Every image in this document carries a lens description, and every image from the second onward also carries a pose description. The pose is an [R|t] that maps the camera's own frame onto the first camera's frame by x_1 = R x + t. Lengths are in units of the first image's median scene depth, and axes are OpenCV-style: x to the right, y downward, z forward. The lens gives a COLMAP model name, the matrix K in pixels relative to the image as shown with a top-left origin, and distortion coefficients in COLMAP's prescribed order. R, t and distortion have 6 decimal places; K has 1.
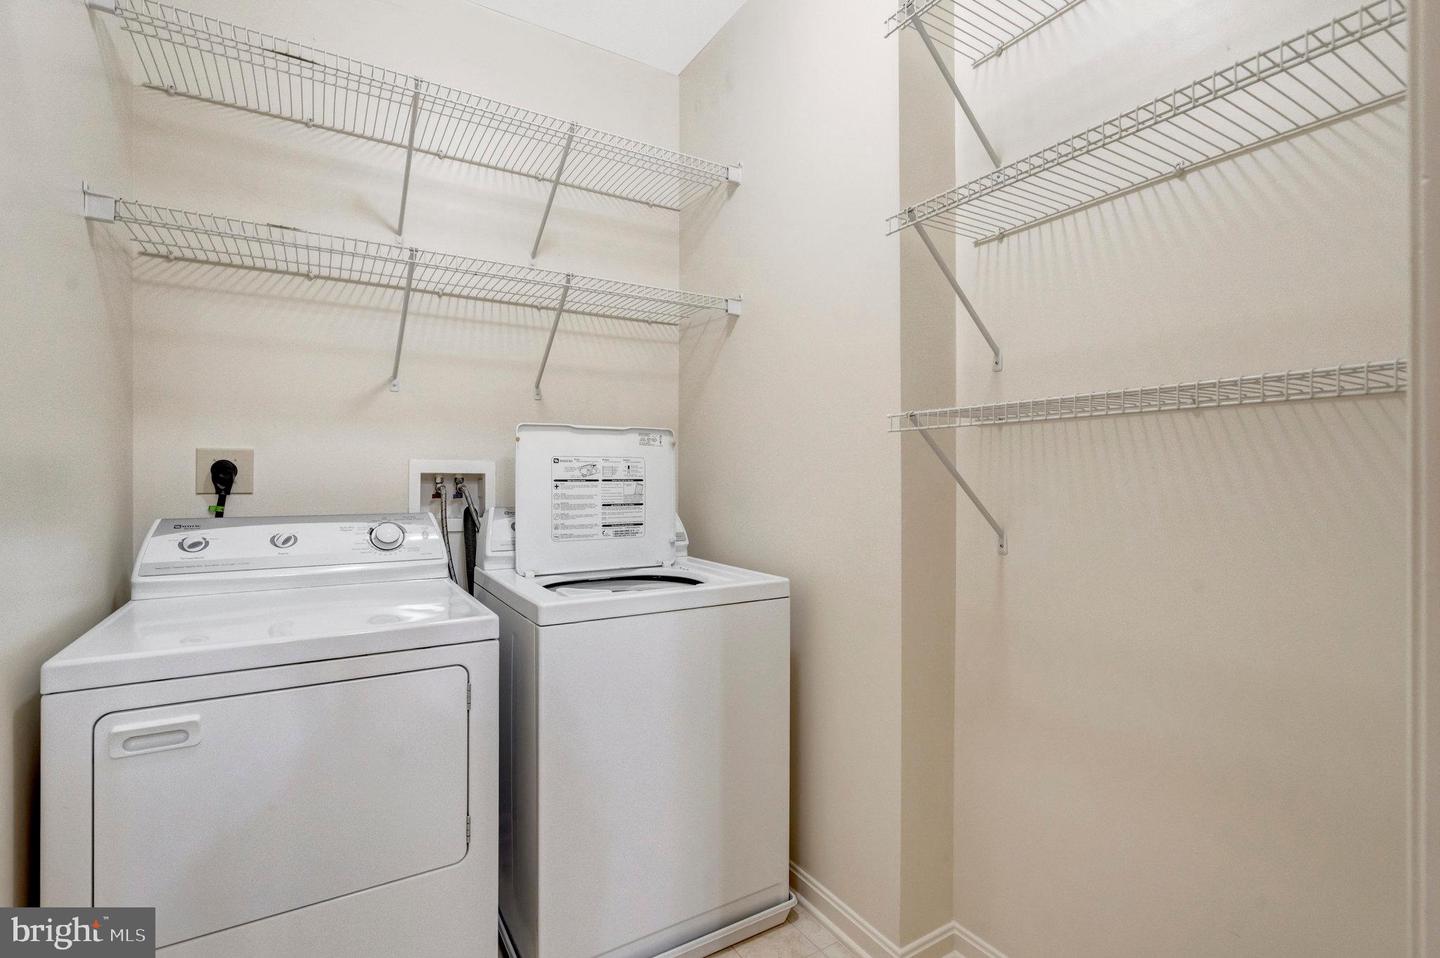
lens RADIAL K [[681.2, 0, 720.0], [0, 681.2, 479.0], [0, 0, 1]] dist [-0.000022, 0.000213]
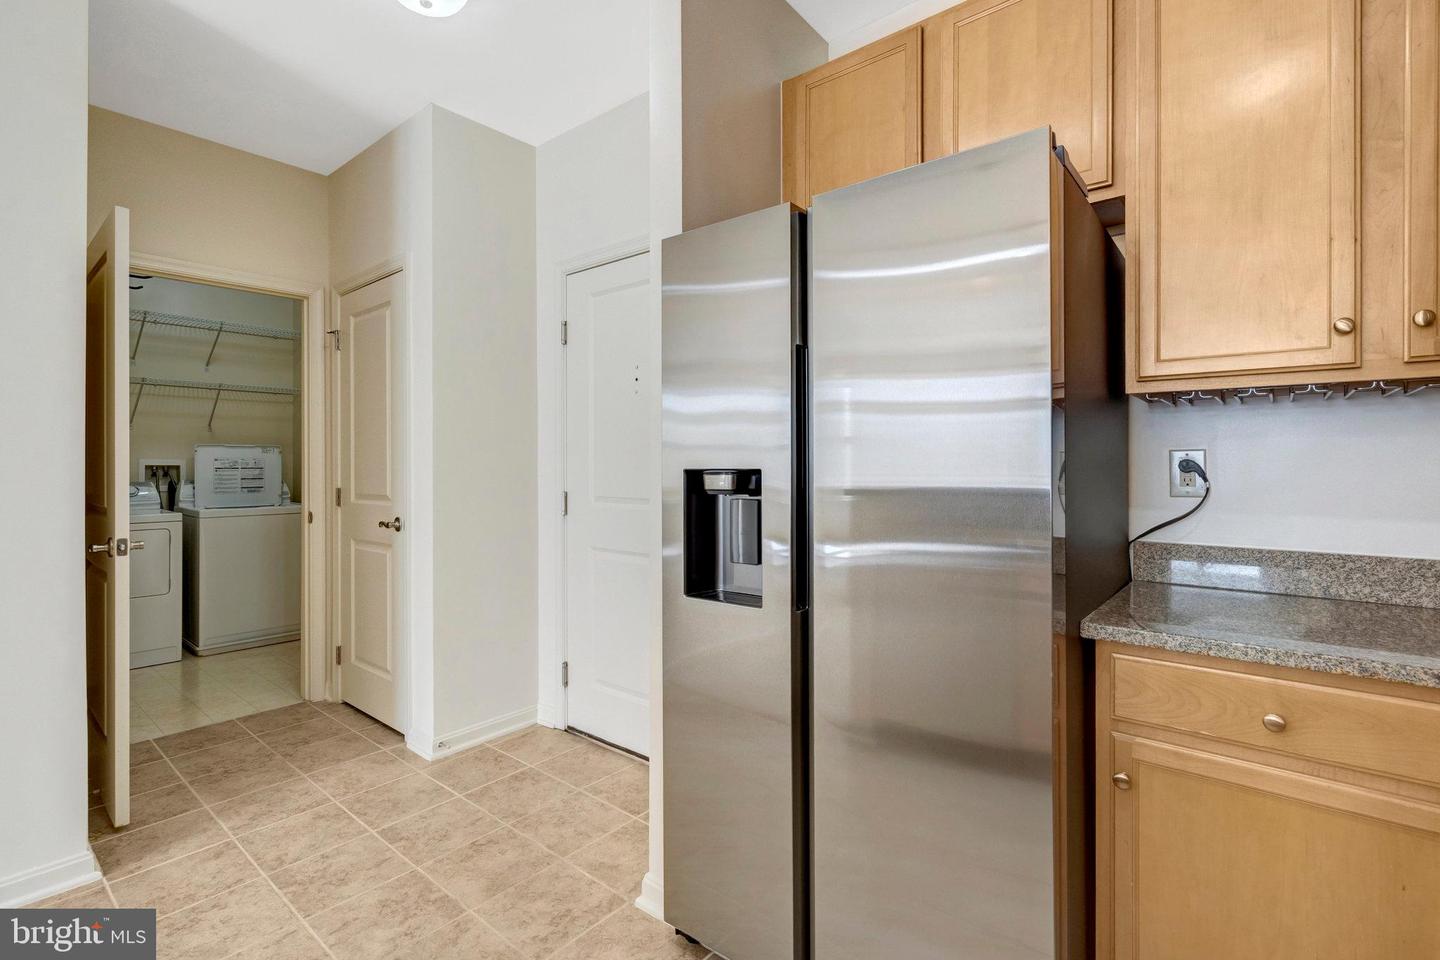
lens RADIAL K [[669.6, 0, 723.7], [0, 669.6, 463.5], [0, 0, 1]] dist [-0.000523, 0.000277]
pose [[0.947605, -0.003851, 0.319421, 0.648399], [0.004664, 0.999988, -0.001782, -0.002401], [-0.319410, 0.003178, 0.947611, -1.662537]]
